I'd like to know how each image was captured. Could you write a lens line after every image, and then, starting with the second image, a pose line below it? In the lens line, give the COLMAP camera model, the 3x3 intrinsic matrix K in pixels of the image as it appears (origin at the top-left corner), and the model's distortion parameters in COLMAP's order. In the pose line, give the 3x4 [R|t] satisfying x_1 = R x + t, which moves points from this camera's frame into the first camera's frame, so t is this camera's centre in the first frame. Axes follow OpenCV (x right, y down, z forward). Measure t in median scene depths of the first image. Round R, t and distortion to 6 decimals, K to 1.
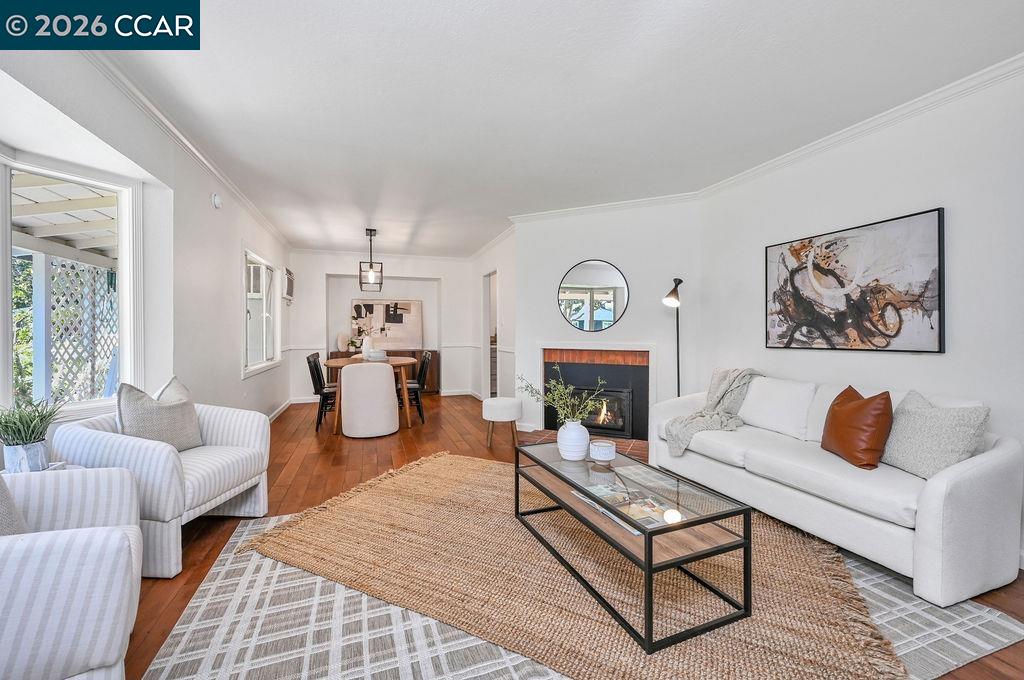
lens RADIAL K [[416.2, 0, 512.8], [0, 416.2, 337.0], [0, 0, 1]] dist [-0.000850, 0.000599]
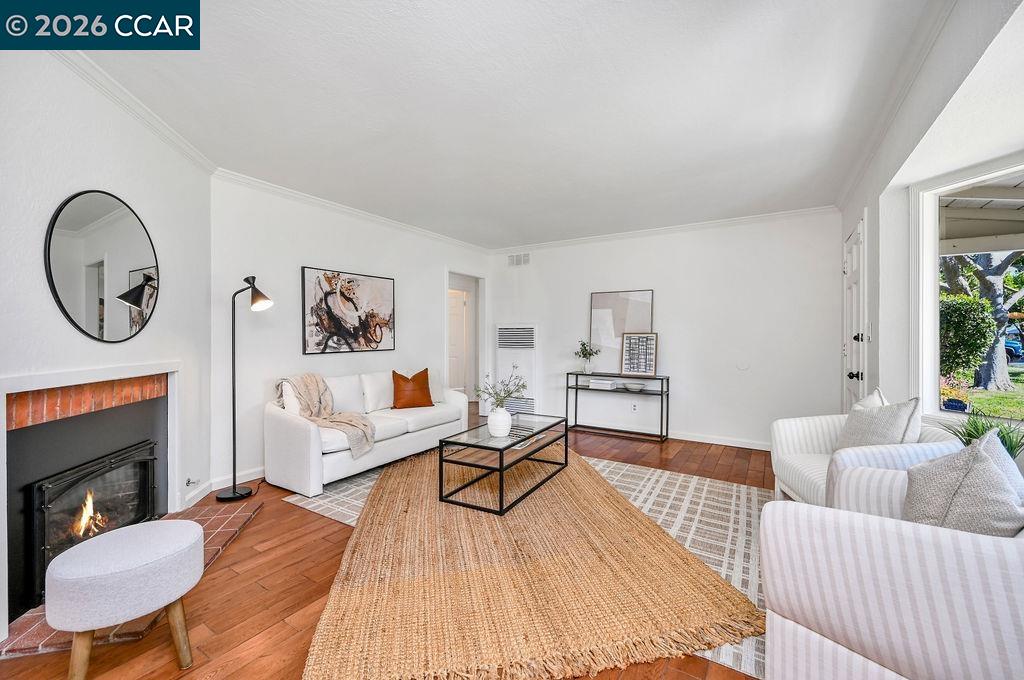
lens RADIAL K [[416.2, 0, 512.8], [0, 416.2, 337.0], [0, 0, 1]] dist [-0.000850, 0.000599]
pose [[-0.624205, 0.003717, 0.781252, -0.759913], [0.015670, 0.999847, 0.007763, -0.025802], [-0.781104, 0.017088, -0.624167, 1.481430]]
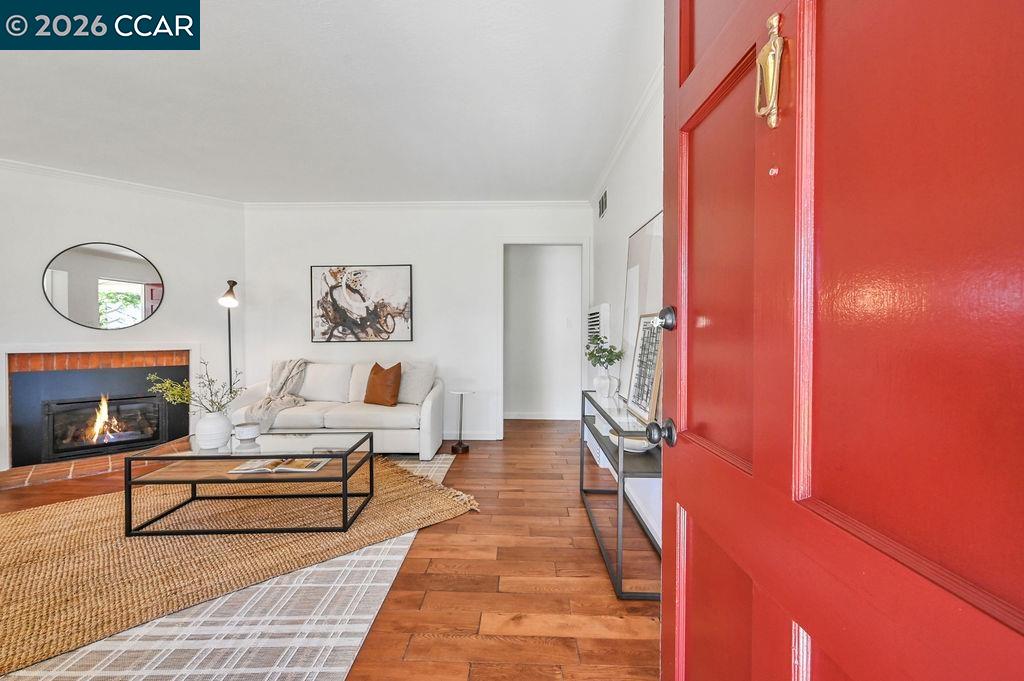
lens RADIAL K [[416.2, 0, 512.8], [0, 416.2, 337.5], [0, 0, 1]] dist [-0.000850, 0.000599]
pose [[0.349276, -0.012848, 0.936932, -0.485575], [0.012264, 0.999883, 0.009139, 0.008227], [-0.936940, 0.008298, 0.349392, -0.081080]]
